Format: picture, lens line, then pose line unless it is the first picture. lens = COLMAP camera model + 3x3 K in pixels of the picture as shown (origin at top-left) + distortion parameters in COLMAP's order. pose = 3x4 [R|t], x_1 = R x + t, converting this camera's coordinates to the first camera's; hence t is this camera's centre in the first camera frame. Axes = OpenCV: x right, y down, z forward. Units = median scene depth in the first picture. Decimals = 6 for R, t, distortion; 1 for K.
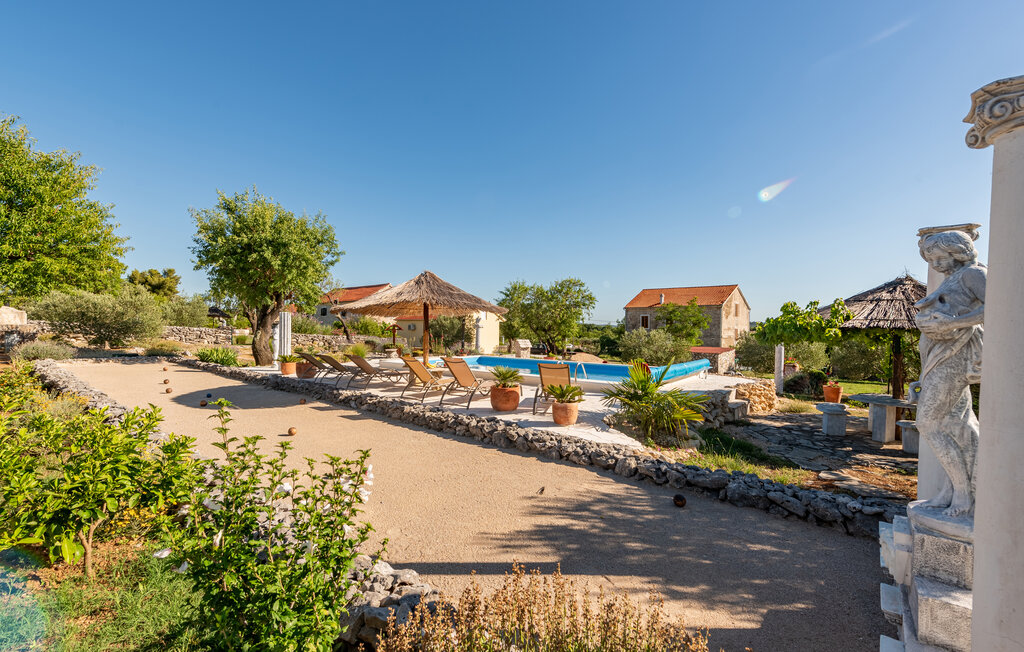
lens RADIAL K [[411.2, 0, 512.9], [0, 411.2, 338.4], [0, 0, 1]] dist [0.000073, -0.000152]
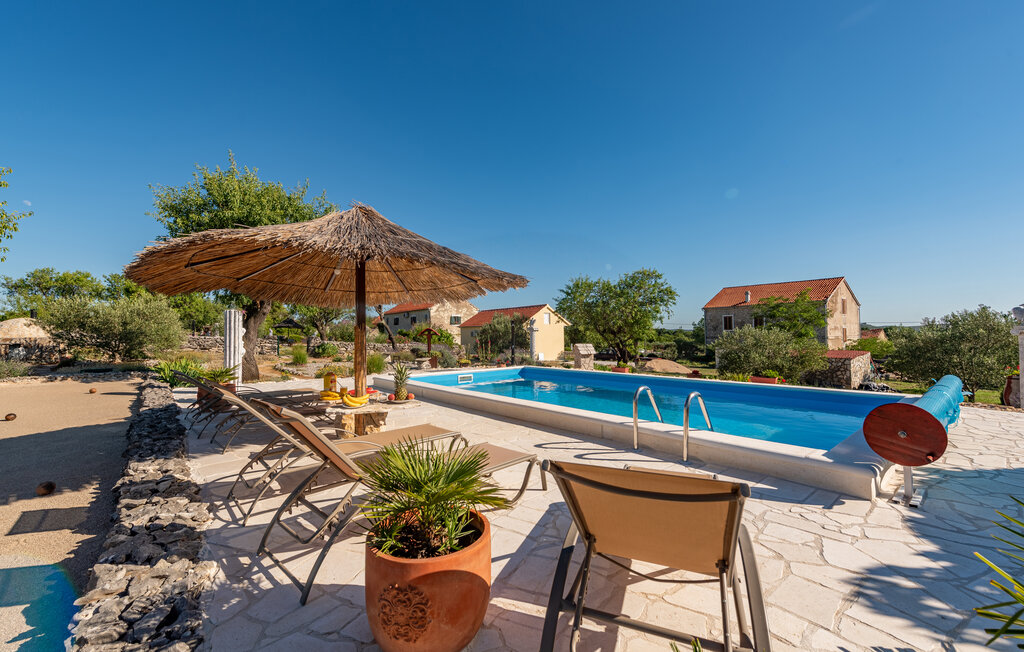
lens RADIAL K [[407.8, 0, 513.0], [0, 407.8, 324.9], [0, 0, 1]] dist [0.021475, -0.008784]
pose [[0.985953, -0.024960, -0.165150, 0.011823], [0.017049, 0.998646, -0.049146, 0.001652], [0.166153, 0.045640, 0.985043, 0.130952]]
